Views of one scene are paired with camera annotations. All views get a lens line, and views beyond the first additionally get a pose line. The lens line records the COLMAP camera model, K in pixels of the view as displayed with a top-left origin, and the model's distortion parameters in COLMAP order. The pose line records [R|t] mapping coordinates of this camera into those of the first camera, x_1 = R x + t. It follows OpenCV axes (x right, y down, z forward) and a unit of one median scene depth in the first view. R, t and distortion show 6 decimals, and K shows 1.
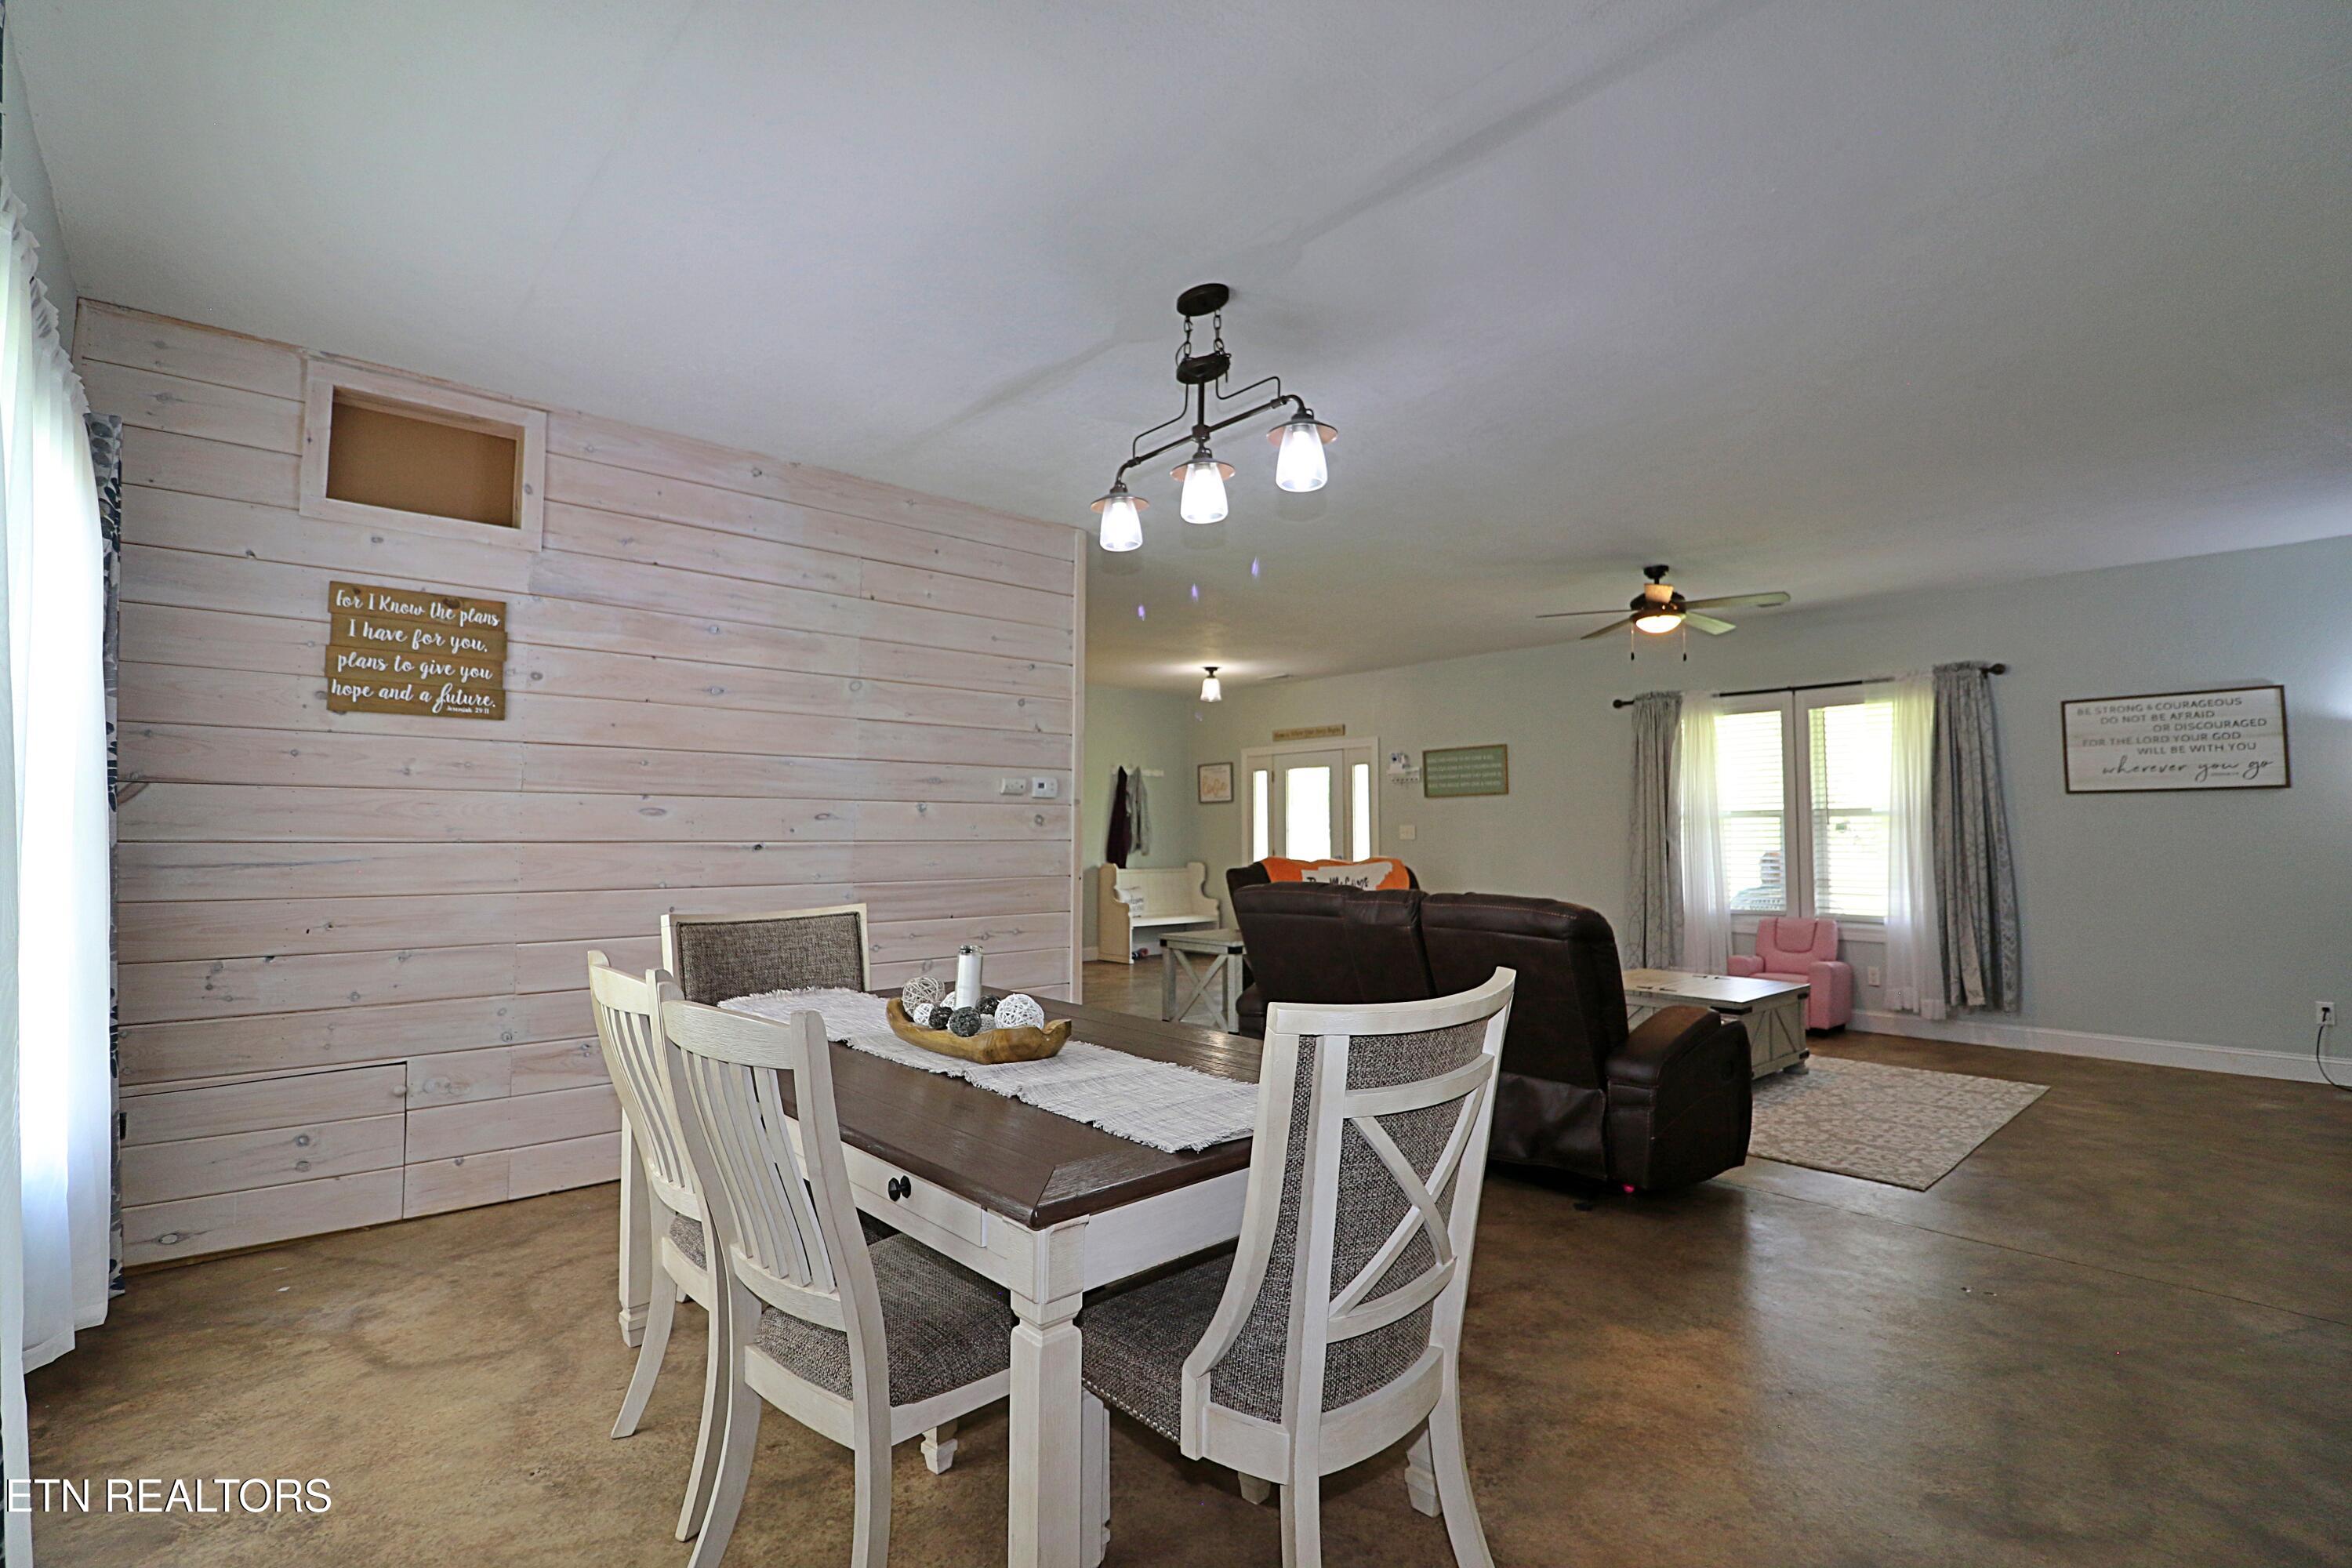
lens RADIAL K [[1076.5, 0, 1178.4], [0, 1076.5, 775.3], [0, 0, 1]] dist [-0.008367, -0.007840]
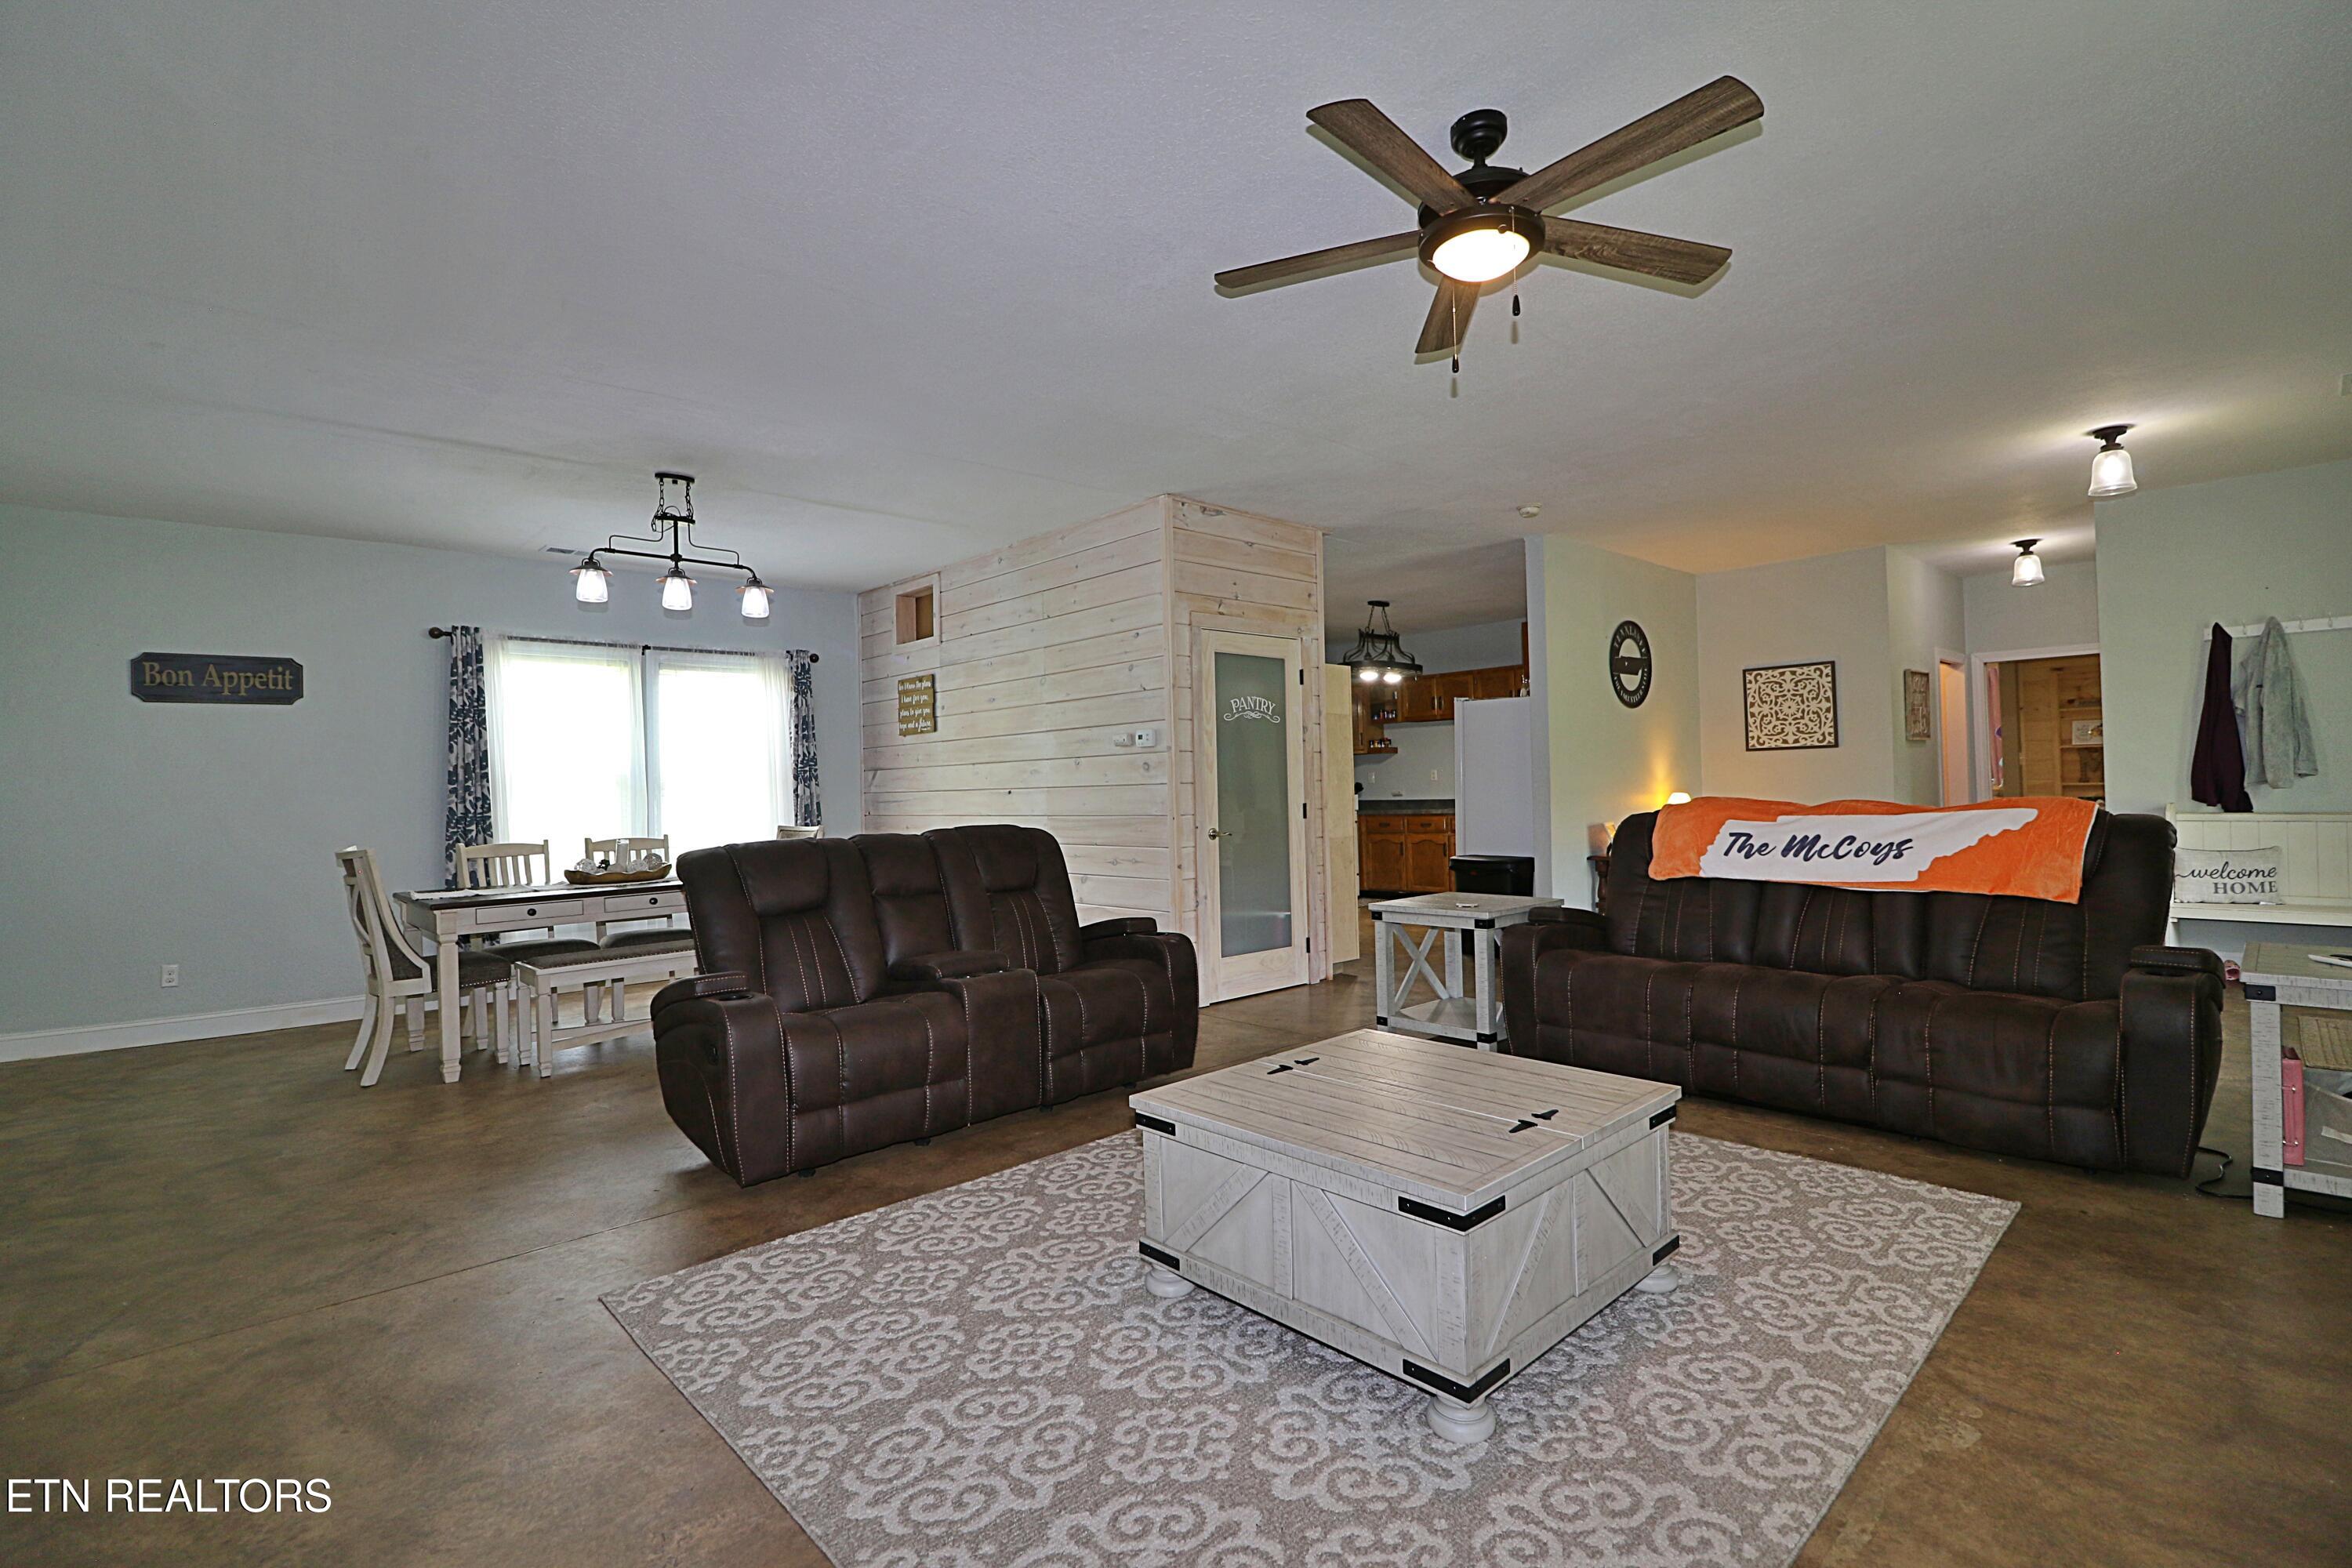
lens RADIAL K [[1076.5, 0, 1179.0], [0, 1076.5, 781.1], [0, 0, 1]] dist [-0.008367, -0.007840]
pose [[0.016785, -0.009383, -0.999815, 0.843138], [0.081575, 0.996635, -0.007984, 0.056879], [0.996526, -0.081426, 0.017494, 0.837585]]
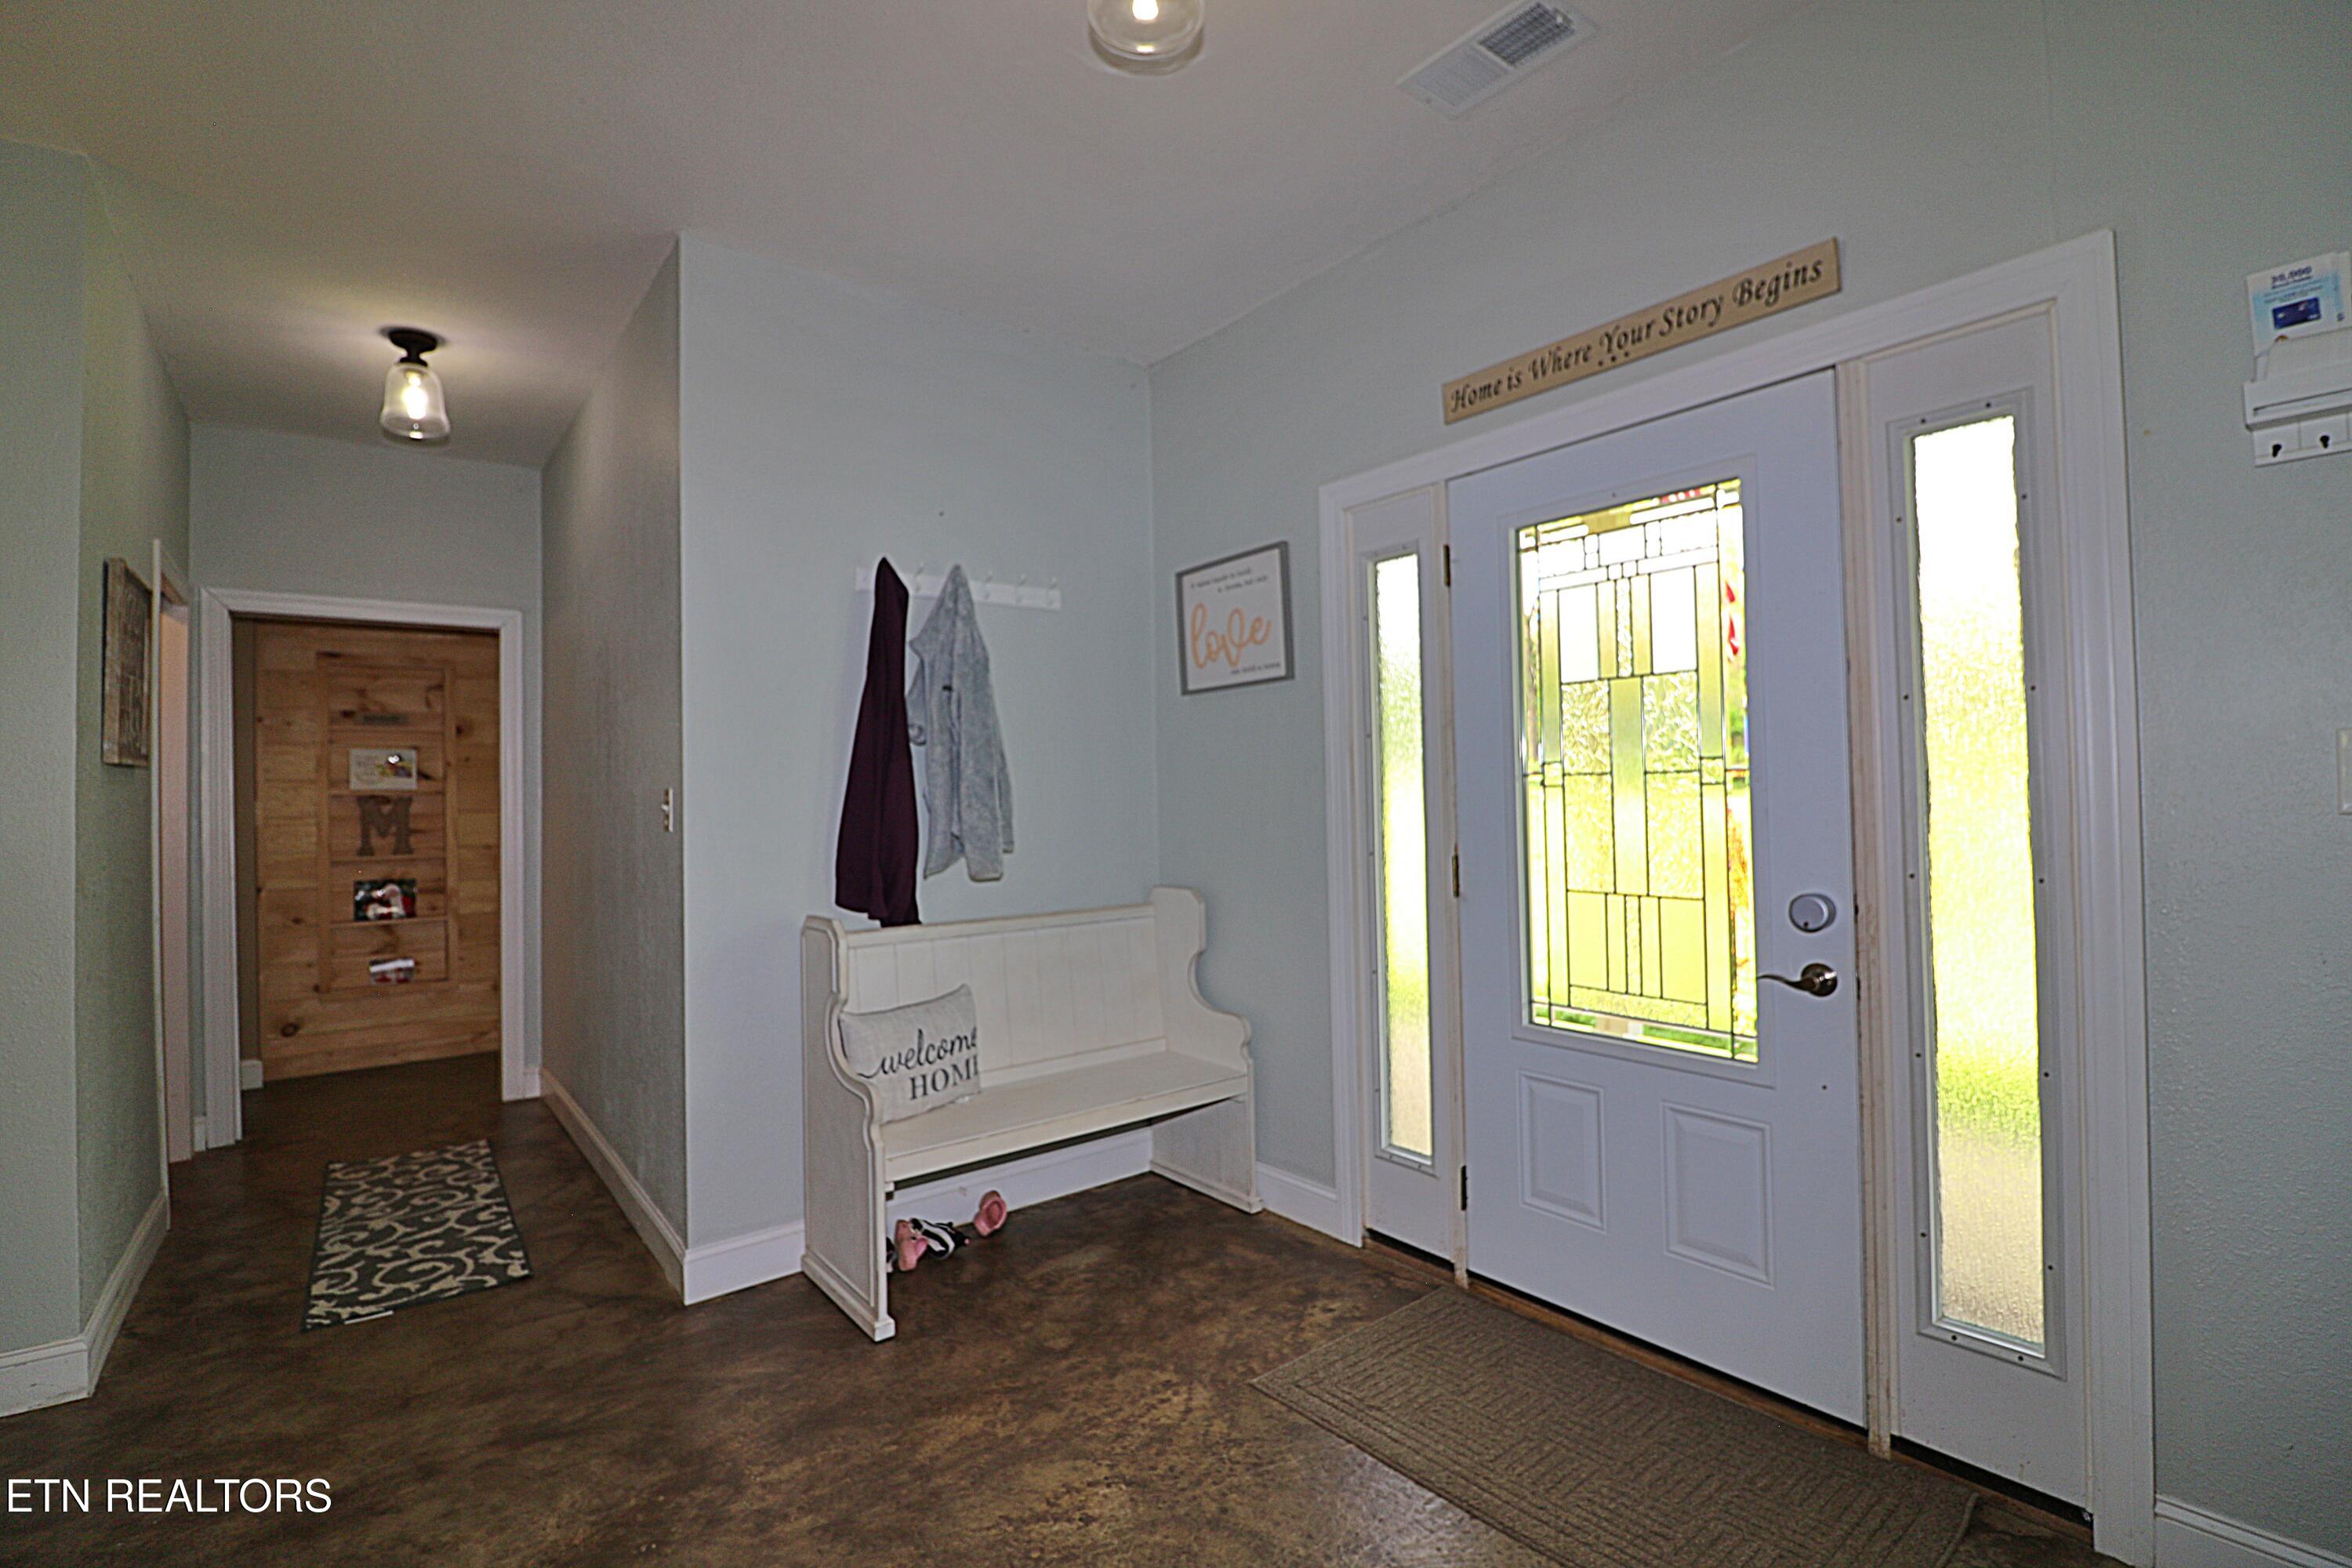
lens RADIAL K [[1076.5, 0, 1180.4], [0, 1076.5, 772.6], [0, 0, 1]] dist [-0.008367, -0.007840]
pose [[0.998313, -0.022485, -0.053530, 0.065318], [0.024374, 0.999093, 0.034904, 0.068749], [0.052697, -0.036150, 0.997956, 1.306613]]
